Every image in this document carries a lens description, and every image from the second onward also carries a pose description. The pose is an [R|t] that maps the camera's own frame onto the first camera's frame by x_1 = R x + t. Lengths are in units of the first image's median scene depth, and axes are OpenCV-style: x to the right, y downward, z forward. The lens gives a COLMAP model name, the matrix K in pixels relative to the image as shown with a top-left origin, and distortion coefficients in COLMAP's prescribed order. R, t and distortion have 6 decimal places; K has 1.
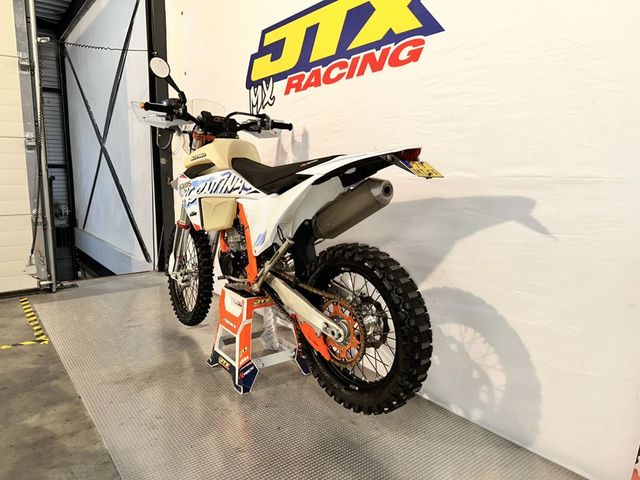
lens RADIAL K [[454.4, 0, 308.9], [0, 454.4, 253.2], [0, 0, 1]] dist [0.057524, -0.081700]
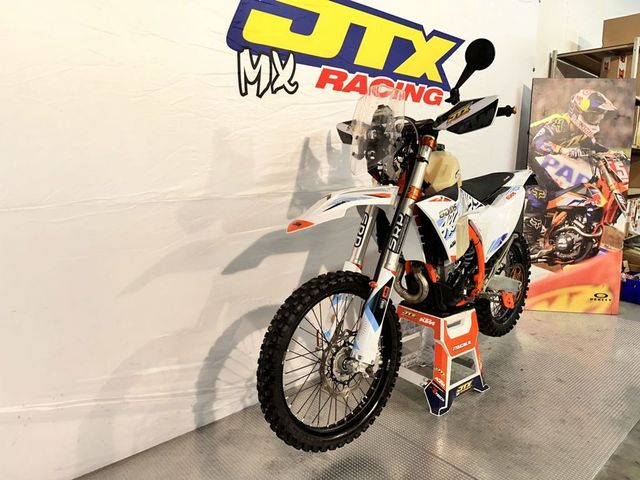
lens RADIAL K [[454.4, 0, 326.8], [0, 454.4, 252.0], [0, 0, 1]] dist [0.057524, -0.081700]
pose [[-0.108391, -0.195978, 0.974599, -0.951636], [0.160697, 0.964028, 0.211724, -0.259765], [-0.981034, 0.179564, -0.072999, 1.191672]]
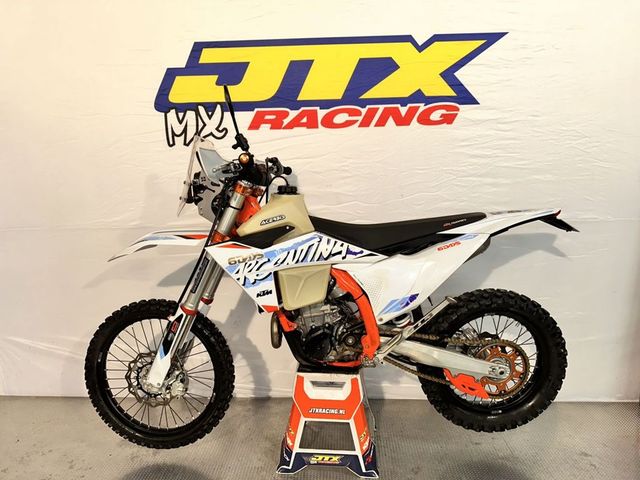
lens RADIAL K [[454.4, 0, 318.1], [0, 454.4, 257.3], [0, 0, 1]] dist [0.057524, -0.081700]
pose [[0.628760, -0.164095, 0.760088, -0.712546], [0.150618, 0.984669, 0.087986, -0.184985], [-0.762873, 0.059161, 0.643836, 0.408581]]
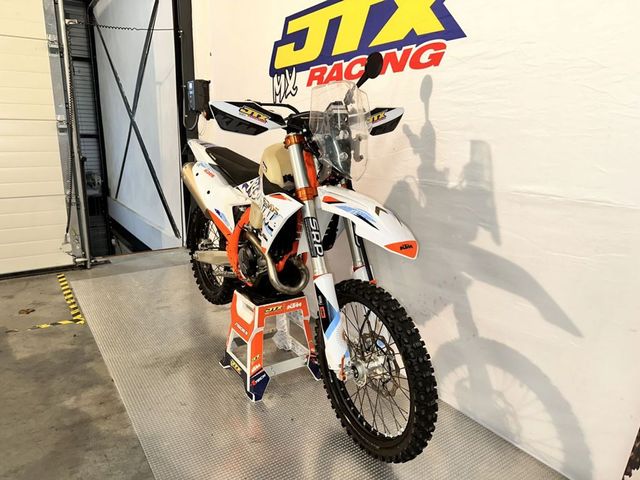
lens RADIAL K [[454.4, 0, 311.6], [0, 454.4, 259.0], [0, 0, 1]] dist [0.057524, -0.081700]
pose [[0.998117, 0.023399, -0.056700, 0.024335], [-0.018027, 0.995460, 0.093455, -0.071972], [0.058629, -0.092257, 0.994008, -0.025506]]
